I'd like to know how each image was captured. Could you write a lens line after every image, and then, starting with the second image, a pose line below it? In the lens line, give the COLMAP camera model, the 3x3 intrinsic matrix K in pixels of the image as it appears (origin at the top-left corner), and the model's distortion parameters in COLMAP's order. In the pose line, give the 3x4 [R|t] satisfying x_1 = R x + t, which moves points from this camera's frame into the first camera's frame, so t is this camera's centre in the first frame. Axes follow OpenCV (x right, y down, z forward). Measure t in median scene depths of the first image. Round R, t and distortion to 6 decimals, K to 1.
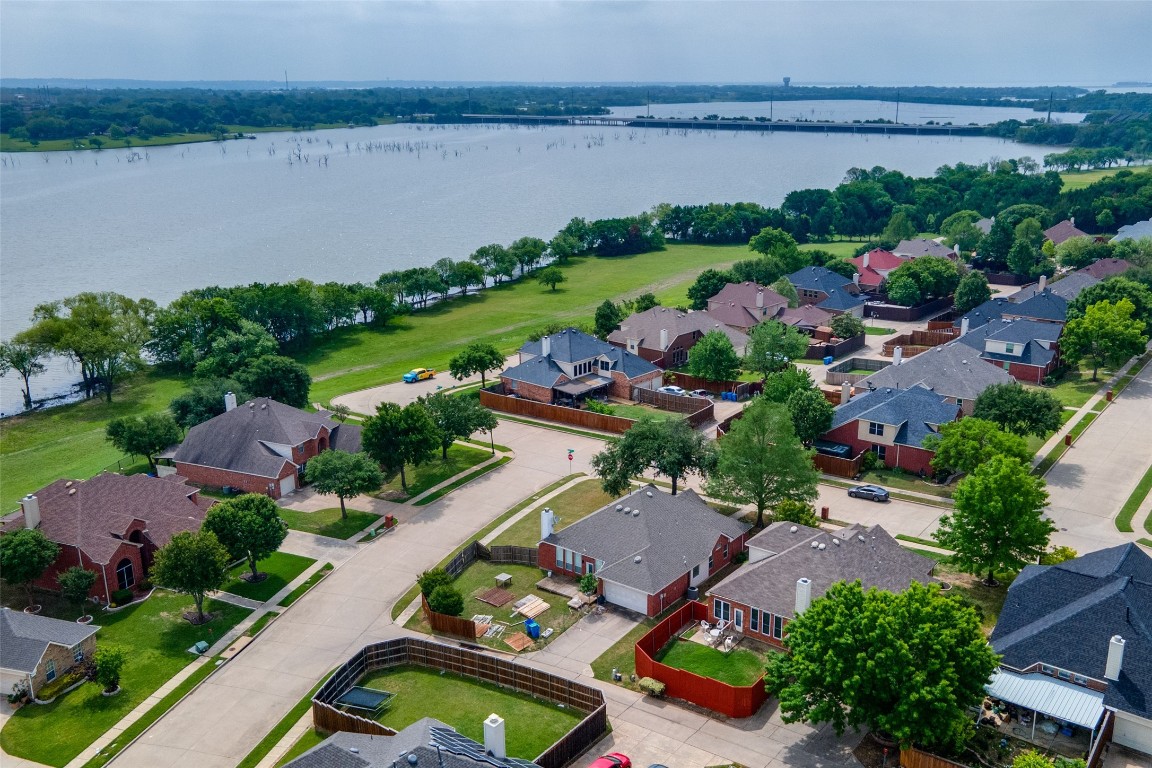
lens RADIAL K [[1022.9, 0, 594.5], [0, 1022.9, 386.2], [0, 0, 1]] dist [0.042138, -0.002234]
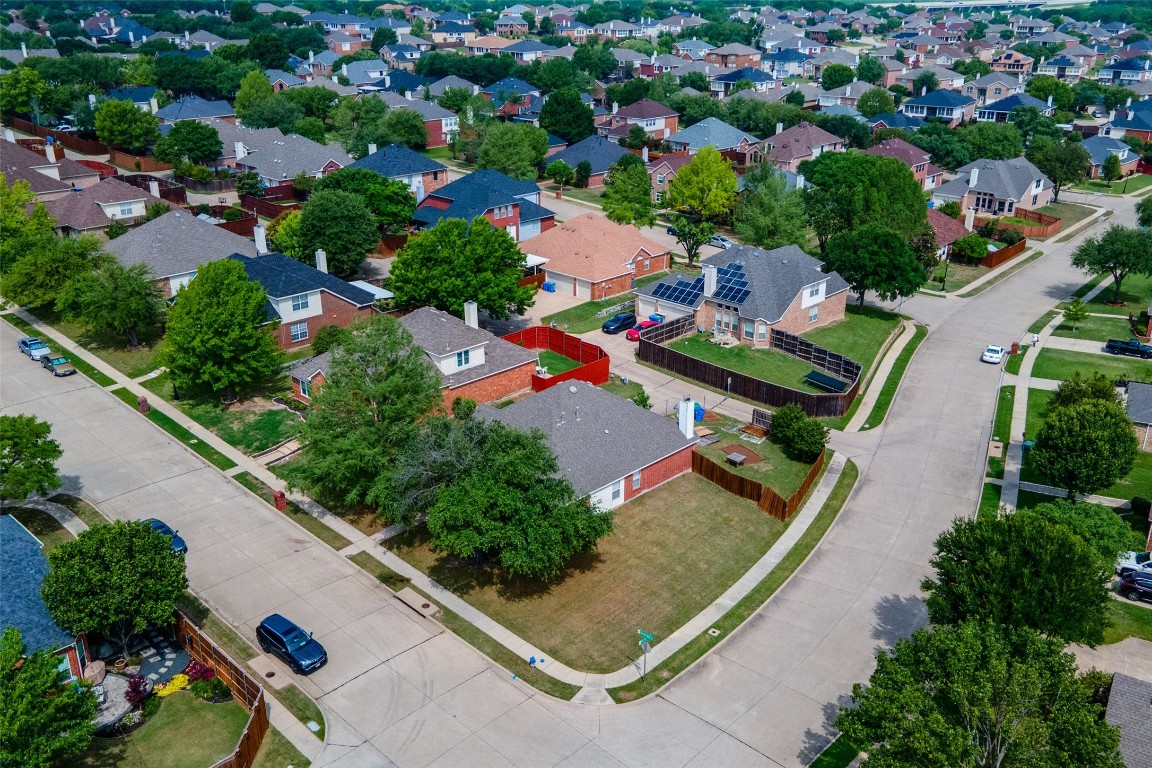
lens RADIAL K [[1022.9, 0, 594.5], [0, 1022.9, 386.2], [0, 0, 1]] dist [0.042138, -0.002234]
pose [[-0.994284, -0.038314, 0.099654, -0.048859], [0.032432, 0.780892, 0.623824, -0.363120], [-0.101720, 0.623490, -0.775186, 1.499835]]
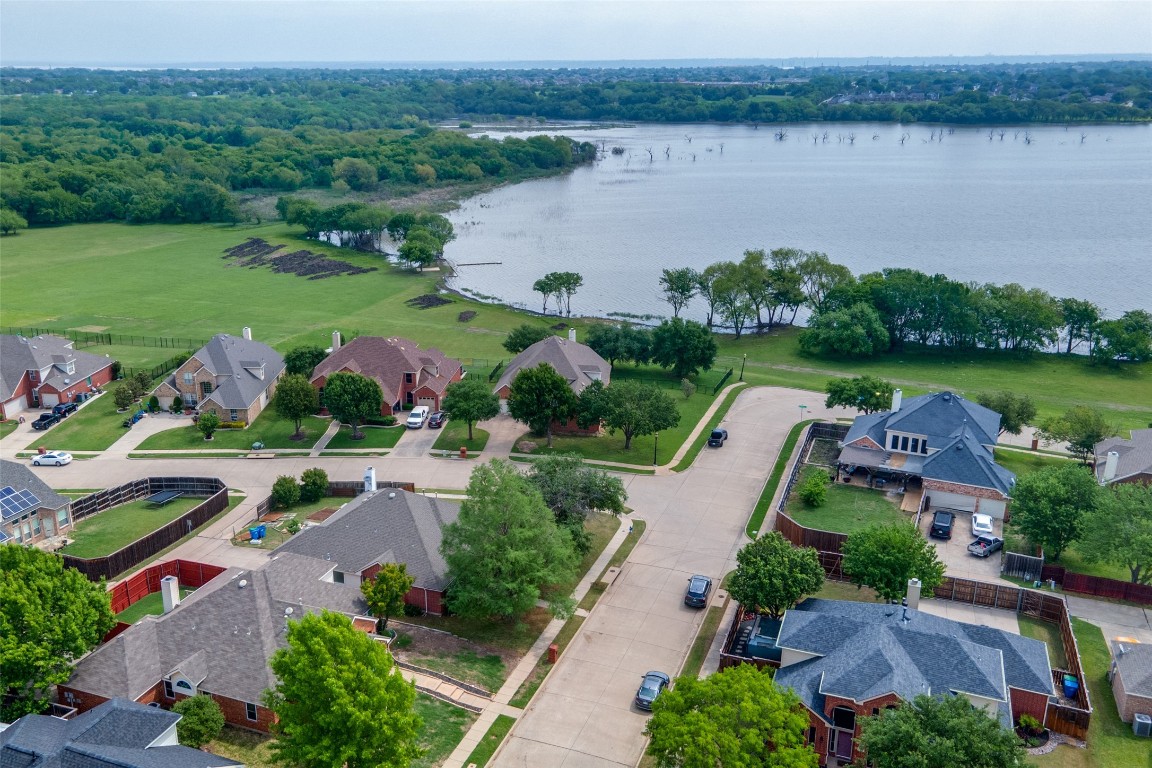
lens RADIAL K [[990.5, 0, 534.0], [0, 990.5, 347.8], [0, 0, 1]] dist [0.025460, -0.000934]
pose [[0.276083, 0.268836, -0.922770, 0.839086], [-0.275485, 0.941937, 0.191997, -0.218762], [0.920807, 0.201202, 0.334113, 0.725367]]
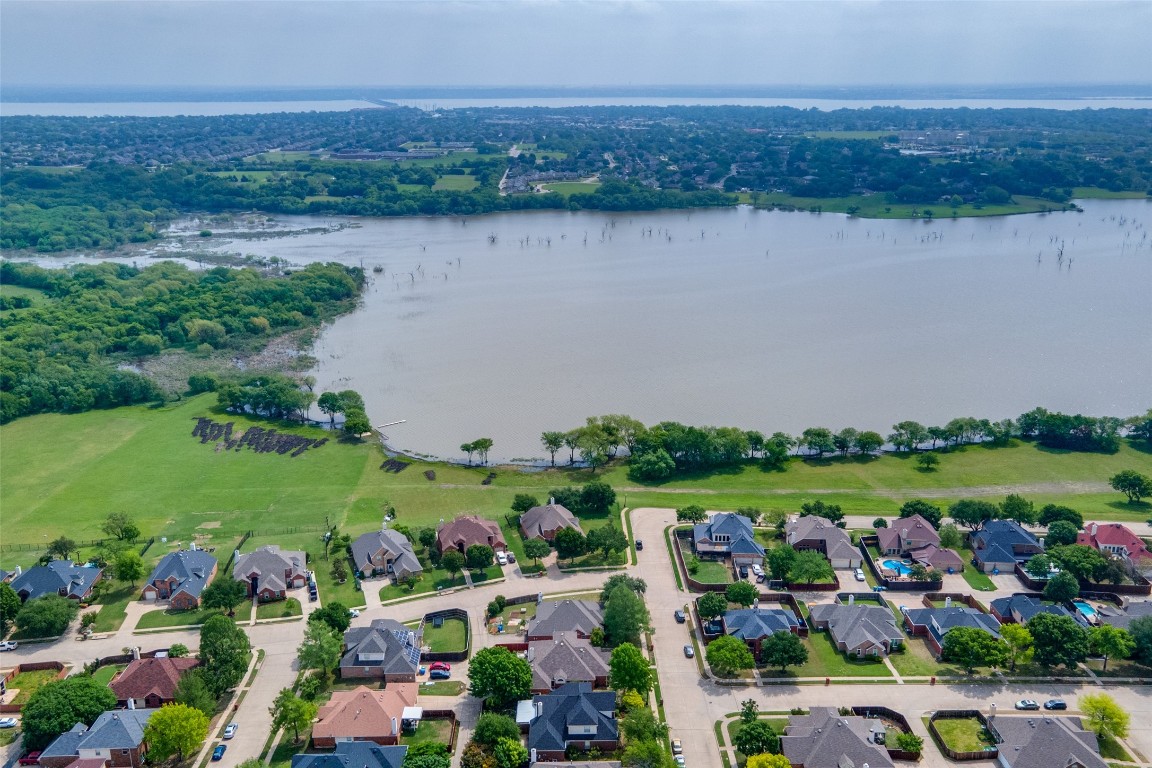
lens RADIAL K [[945.4, 0, 576.0], [0, 945.4, 384.0], [0, 0, 1]] dist [0.044978, -0.004748]
pose [[0.621454, 0.226961, -0.749855, 1.548705], [-0.222355, 0.968857, 0.108967, -0.614850], [0.751234, 0.099016, 0.652567, -0.506251]]
